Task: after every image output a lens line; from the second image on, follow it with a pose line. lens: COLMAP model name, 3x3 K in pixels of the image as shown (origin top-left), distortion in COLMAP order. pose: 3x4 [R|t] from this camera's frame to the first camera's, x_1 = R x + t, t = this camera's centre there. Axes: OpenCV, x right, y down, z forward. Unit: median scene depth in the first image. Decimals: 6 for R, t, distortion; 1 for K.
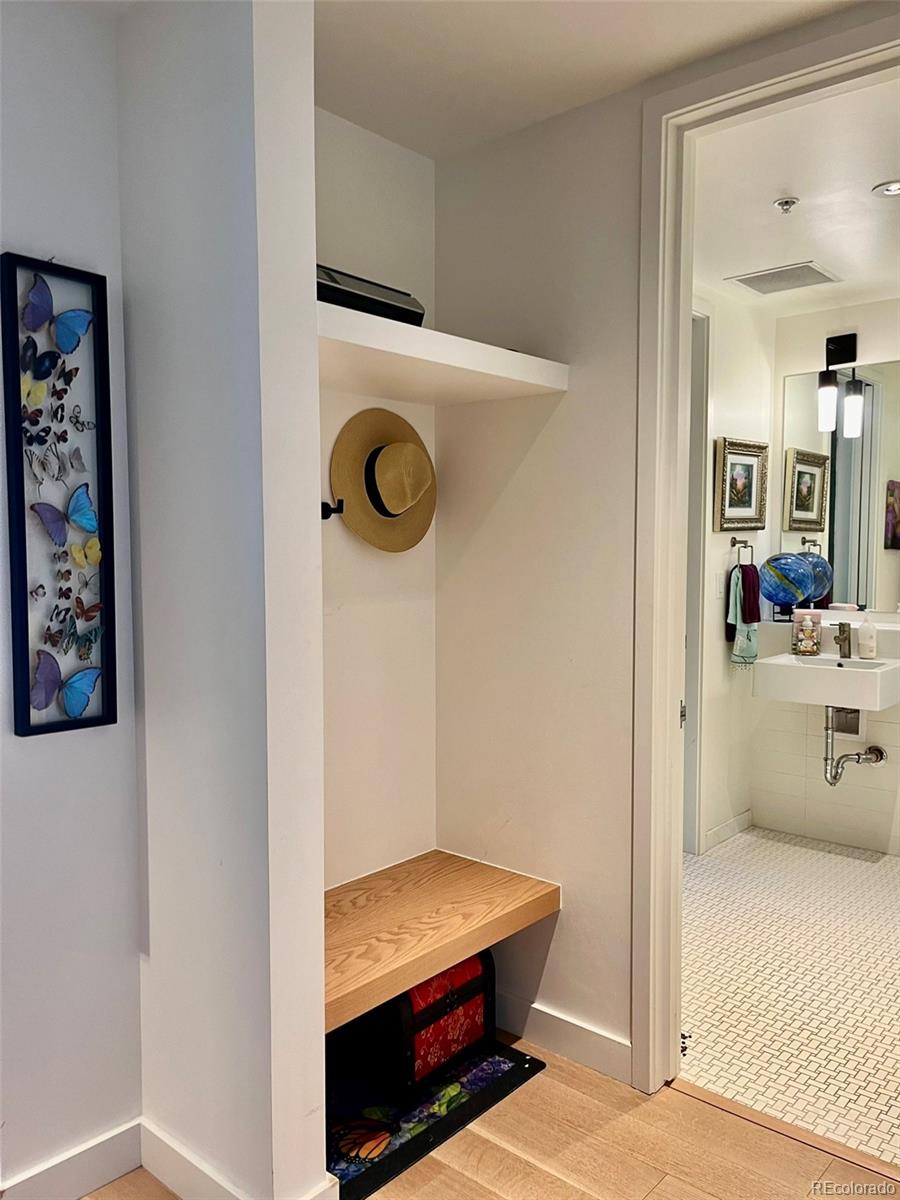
lens RADIAL K [[906.4, 0, 436.8], [0, 906.4, 610.6], [0, 0, 1]] dist [0.028867, -0.013150]
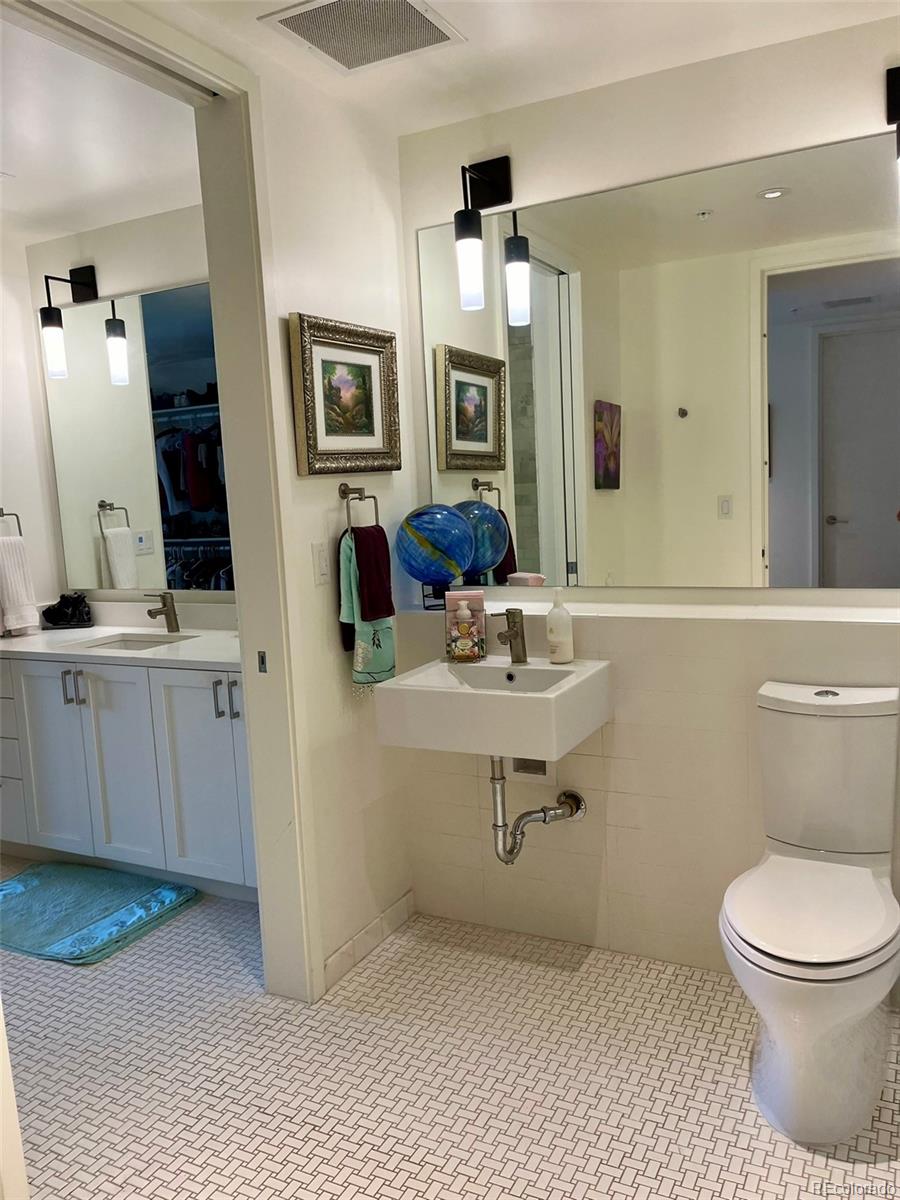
lens RADIAL K [[906.4, 0, 460.0], [0, 906.4, 597.3], [0, 0, 1]] dist [0.028867, -0.013150]
pose [[0.965511, -0.071328, 0.250402, 0.240675], [0.060741, 0.996912, 0.049768, -0.028706], [-0.253178, -0.032842, 0.966862, 0.373764]]
